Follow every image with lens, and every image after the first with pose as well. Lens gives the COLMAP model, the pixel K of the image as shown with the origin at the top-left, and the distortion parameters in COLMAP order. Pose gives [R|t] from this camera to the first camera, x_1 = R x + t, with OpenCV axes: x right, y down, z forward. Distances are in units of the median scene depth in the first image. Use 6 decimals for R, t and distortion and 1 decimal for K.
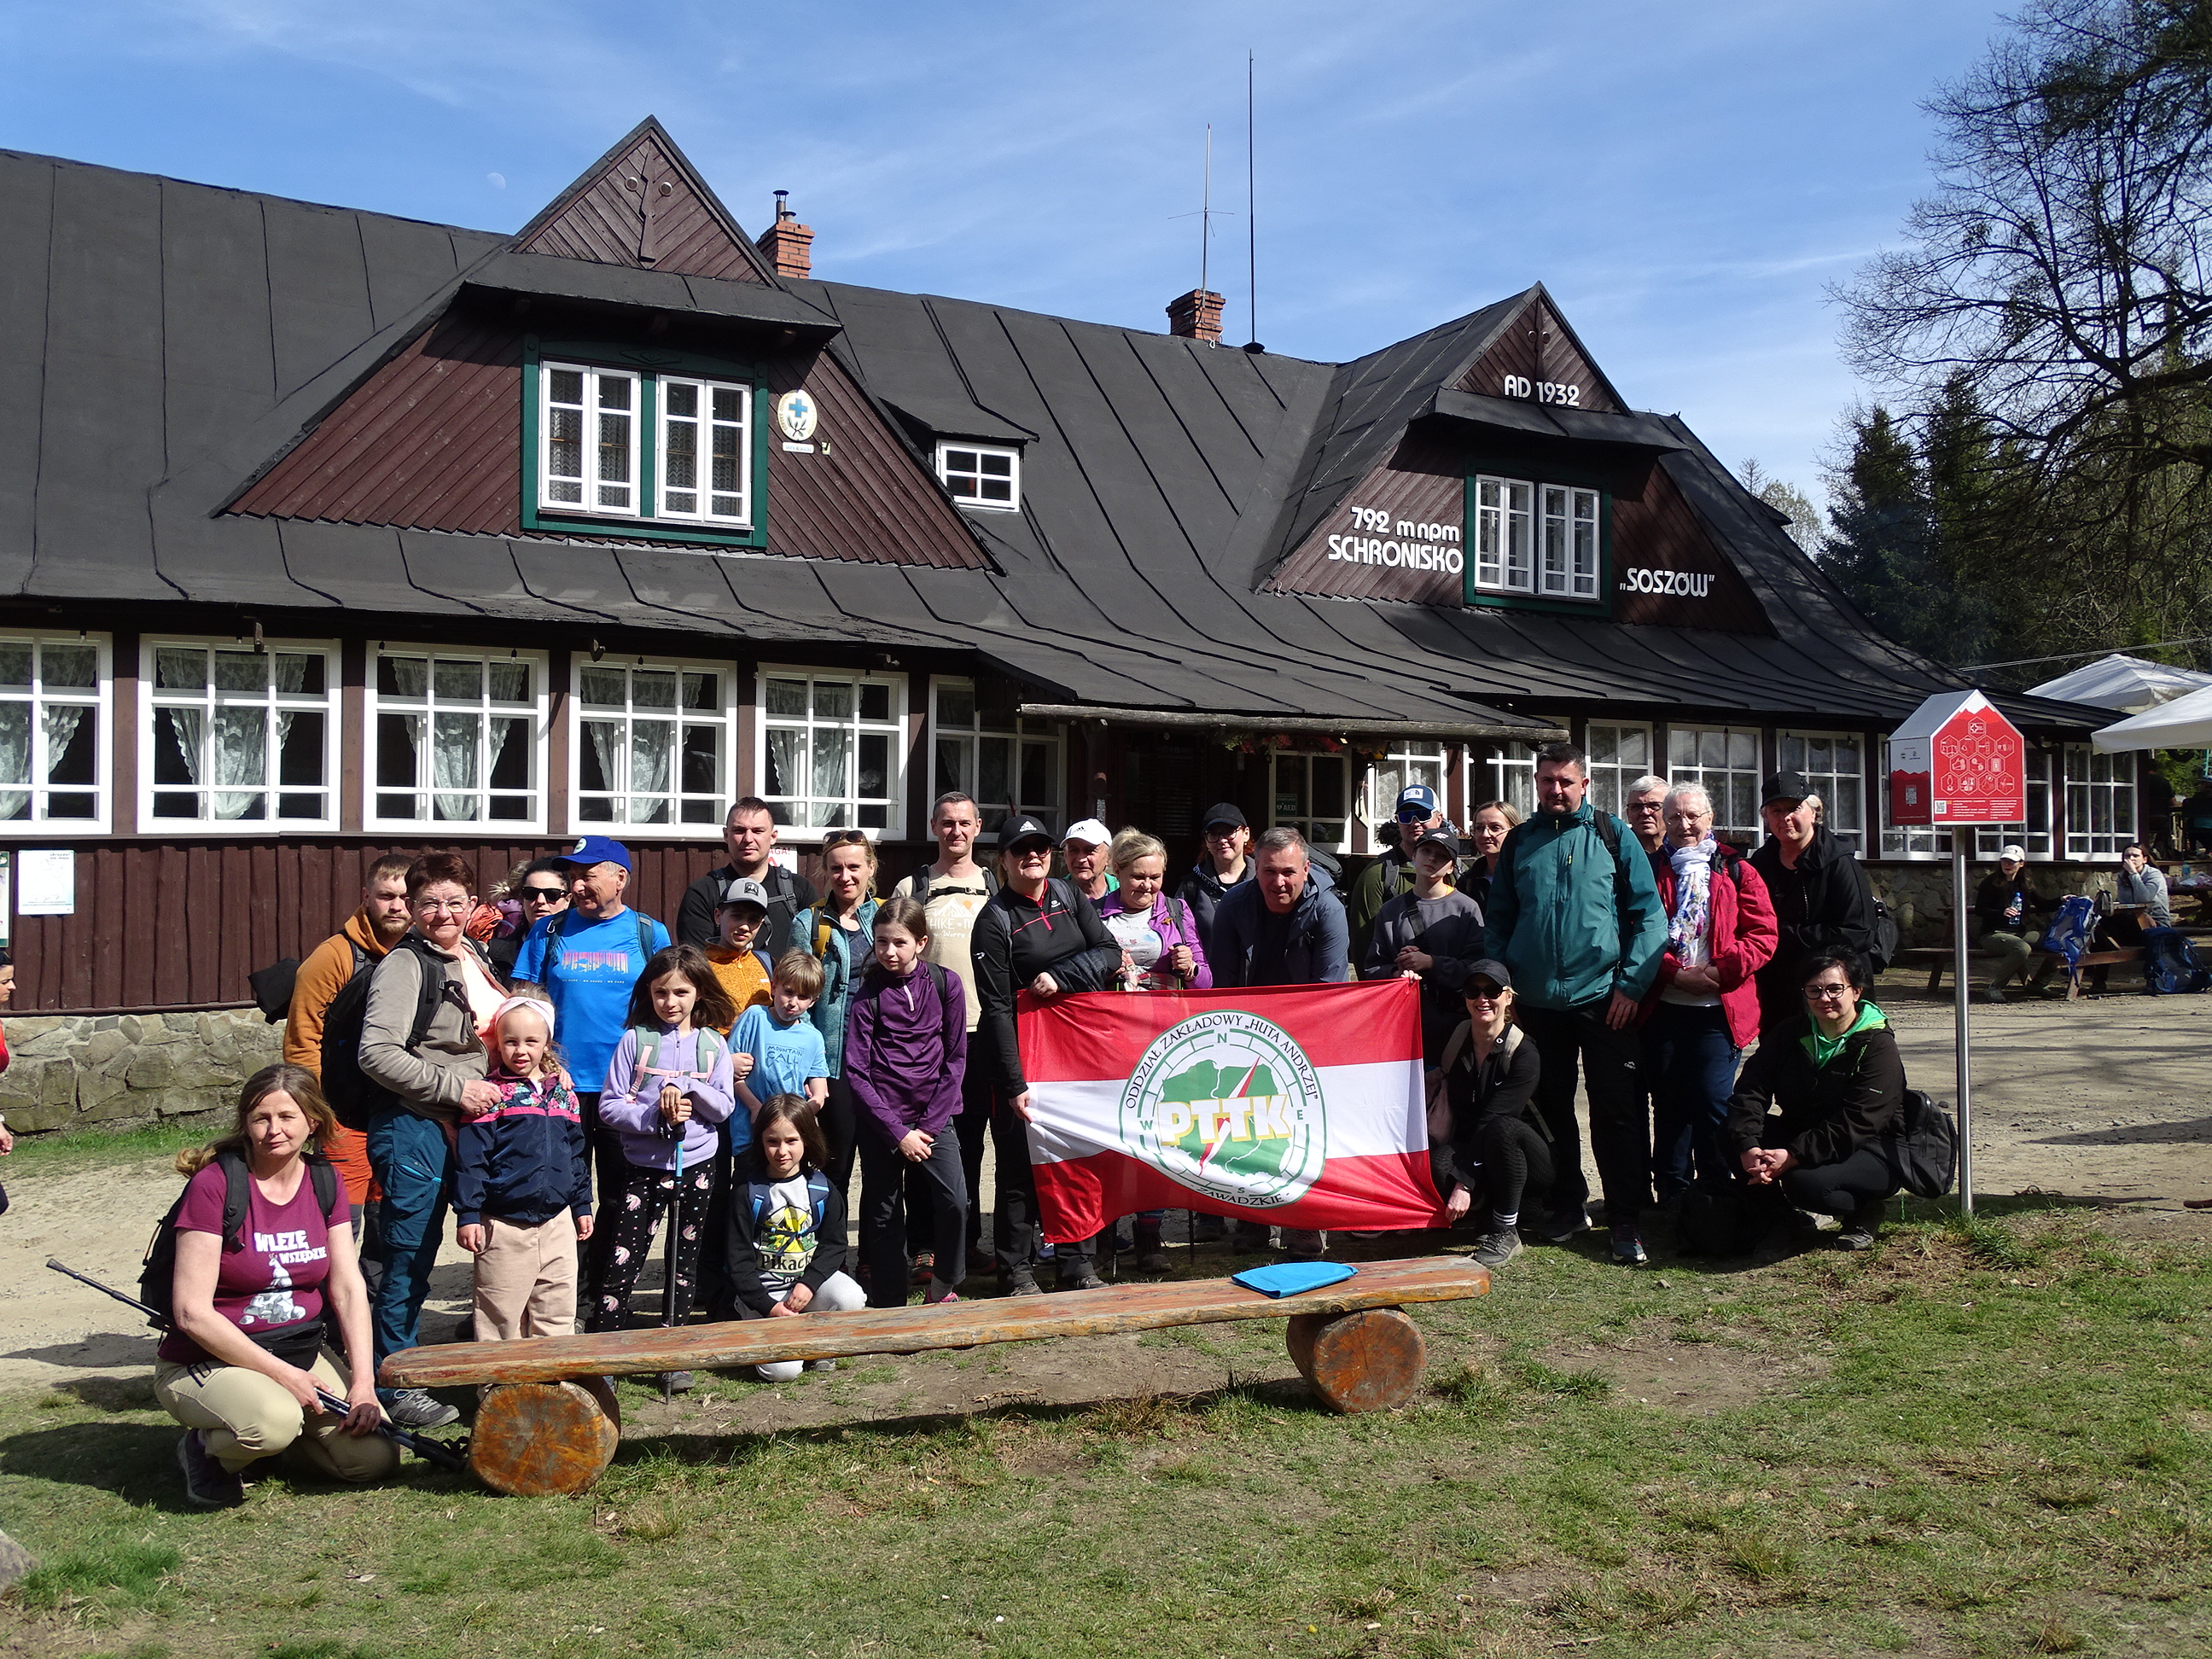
lens RADIAL K [[1891.0, 0, 1110.1], [0, 1891.0, 827.2], [0, 0, 1]] dist [0.021390, 0.015768]
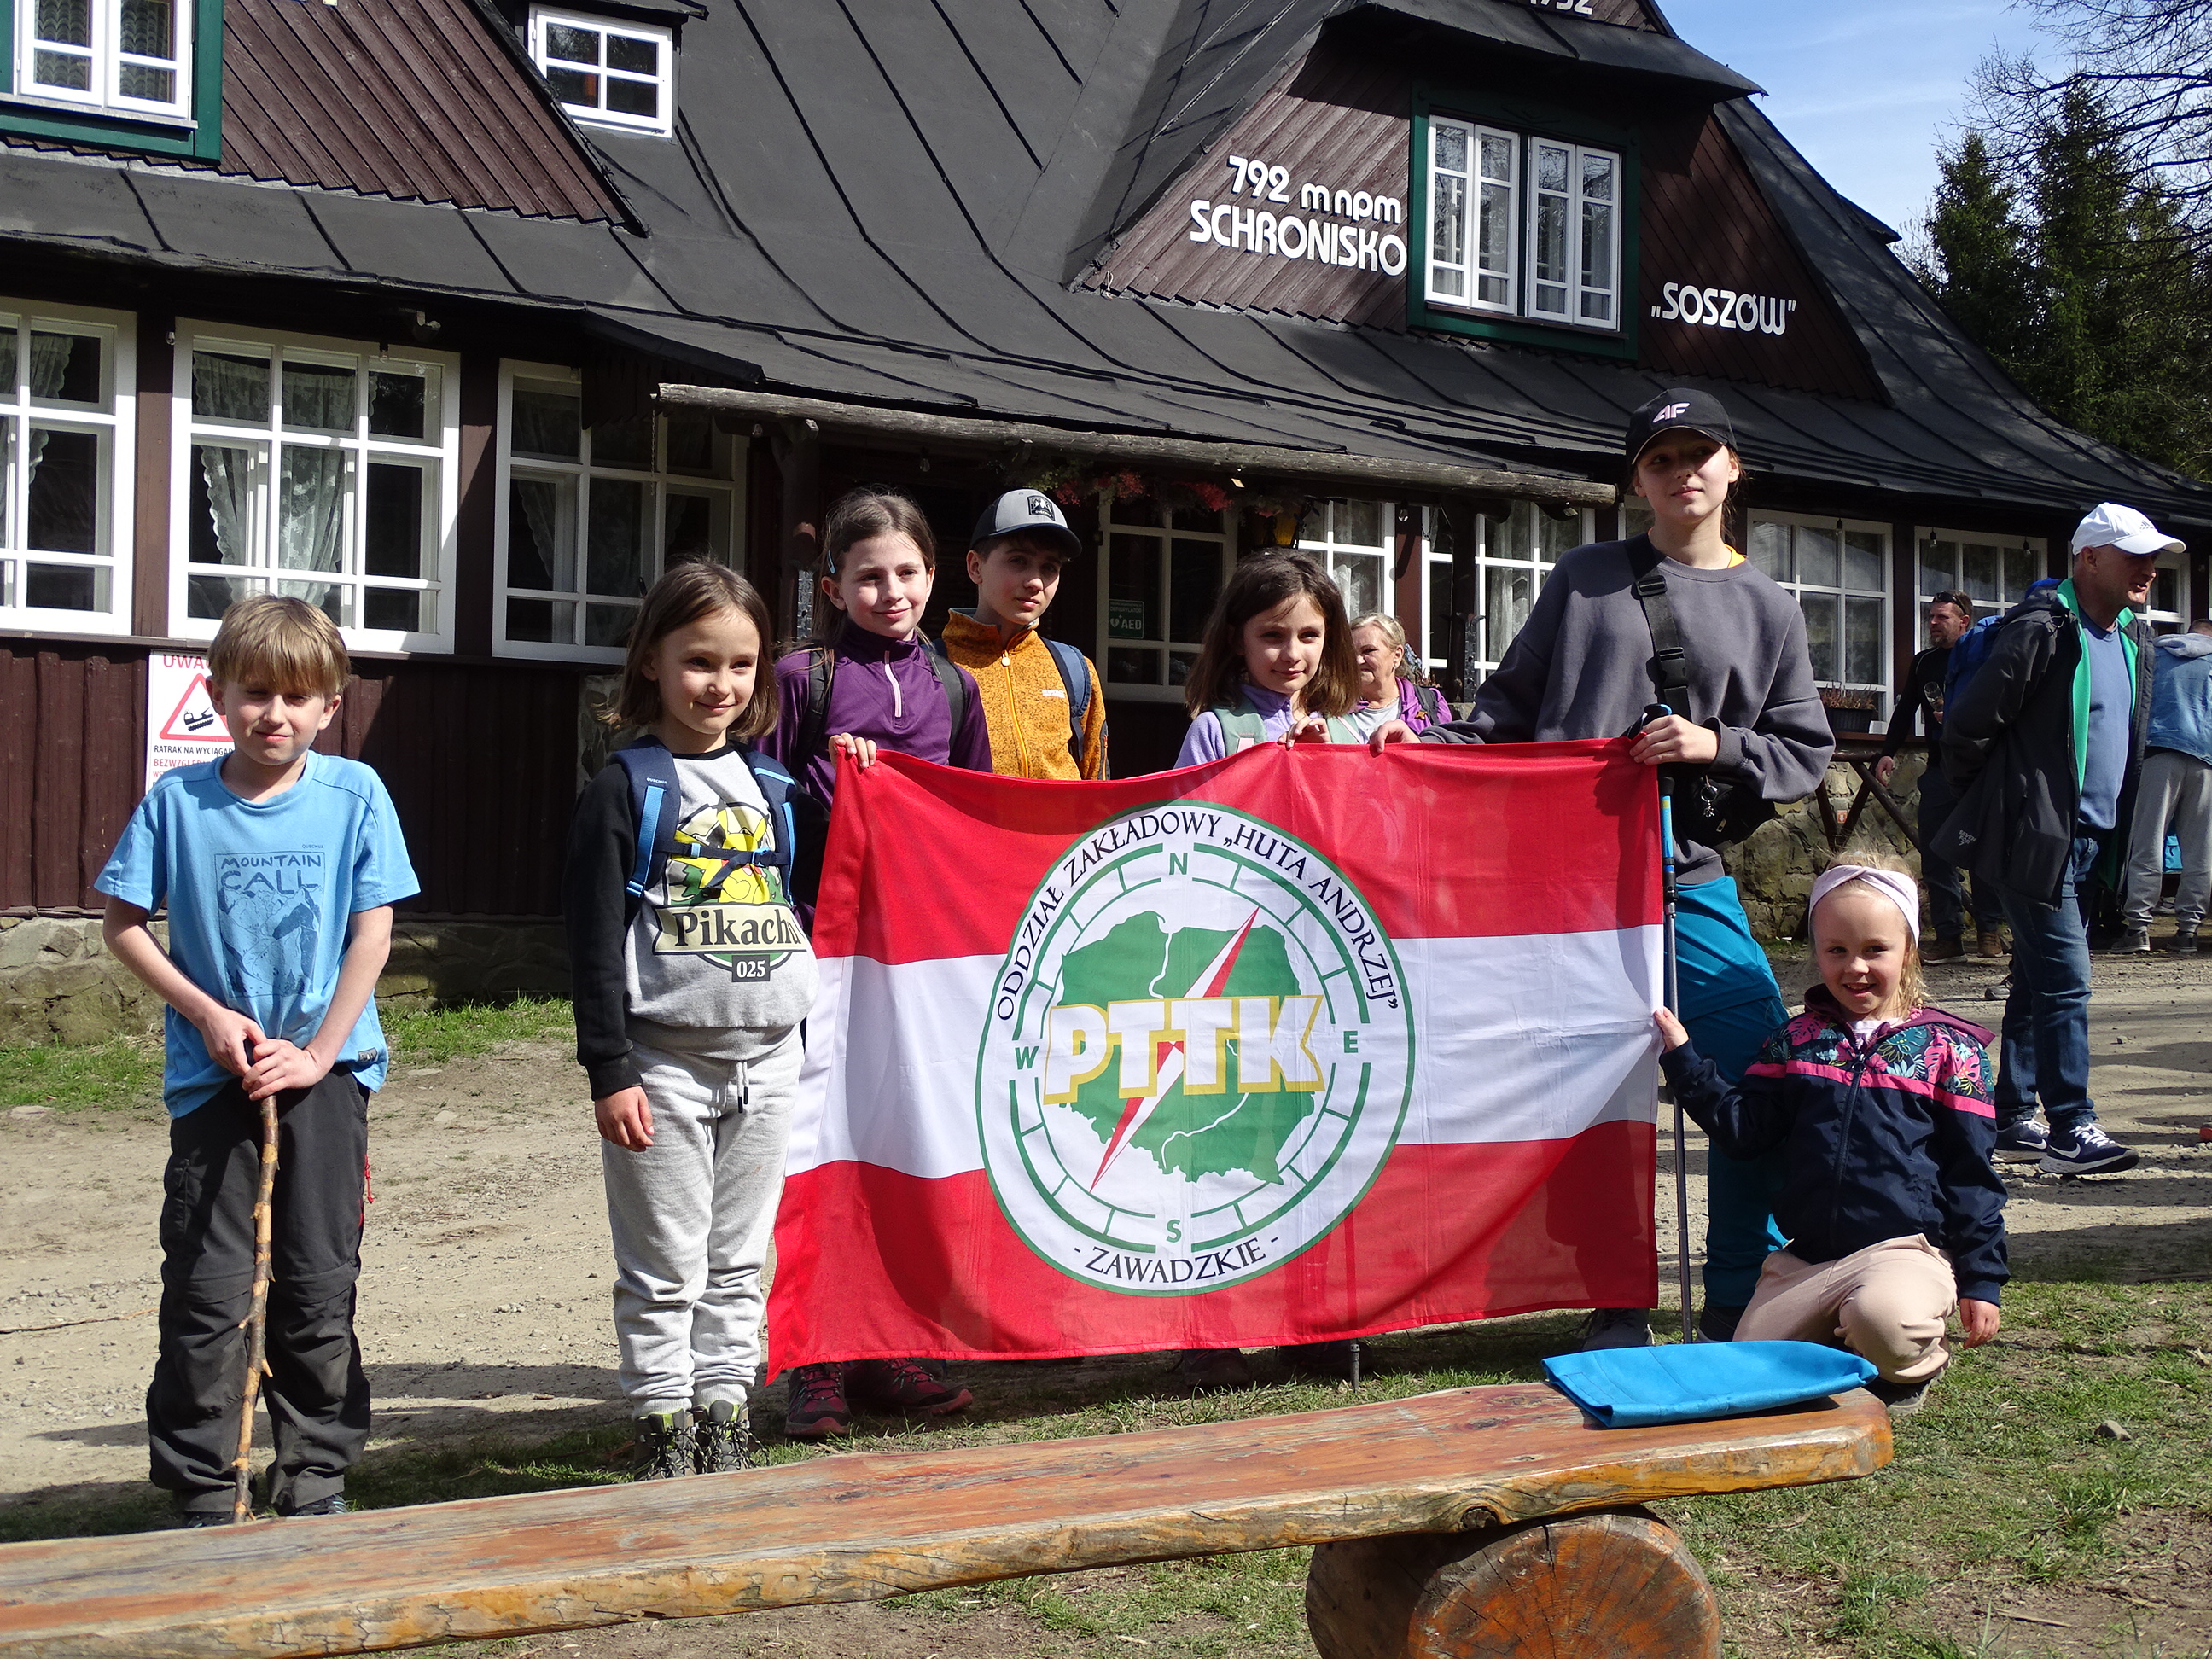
lens RADIAL K [[2722.7, 0, 1104.3], [0, 2722.7, 835.5], [0, 0, 1]] dist [-0.002383, 0.000000]
pose [[0.994596, 0.010513, 0.103290, 0.000533], [-0.012512, 0.999746, 0.018724, 0.035537], [-0.103067, -0.019915, 0.994475, 0.150427]]
